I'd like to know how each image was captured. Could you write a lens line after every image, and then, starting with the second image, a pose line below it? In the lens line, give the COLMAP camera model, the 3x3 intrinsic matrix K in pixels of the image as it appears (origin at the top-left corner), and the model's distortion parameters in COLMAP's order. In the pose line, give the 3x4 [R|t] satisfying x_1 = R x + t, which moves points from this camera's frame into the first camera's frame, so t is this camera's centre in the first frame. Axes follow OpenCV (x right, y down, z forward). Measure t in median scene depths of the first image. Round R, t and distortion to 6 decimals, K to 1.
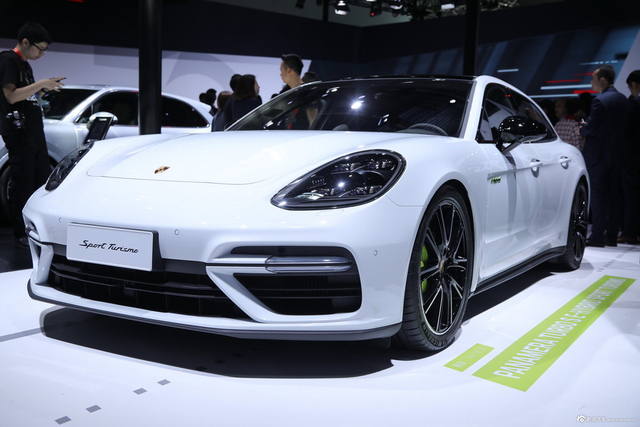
lens RADIAL K [[758.5, 0, 320.0], [0, 758.5, 213.5], [0, 0, 1]] dist [0.092554, -0.004379]
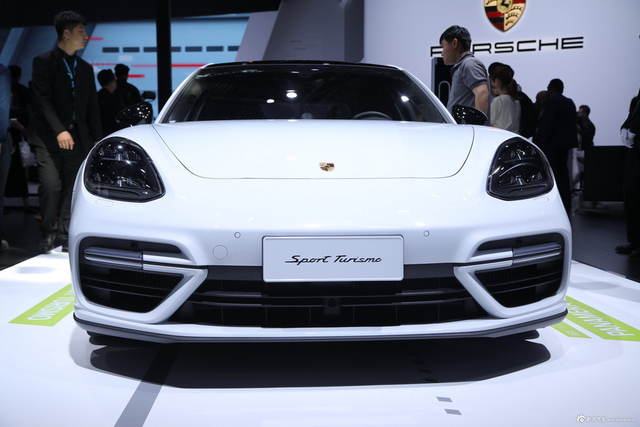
lens RADIAL K [[777.4, 0, 320.0], [0, 777.4, 213.5], [0, 0, 1]] dist [0.063199, 0.021161]
pose [[0.824596, -0.078315, 0.560275, -0.785215], [0.073676, 0.996803, 0.030899, -0.035781], [-0.560904, 0.015799, 0.827730, 0.299636]]
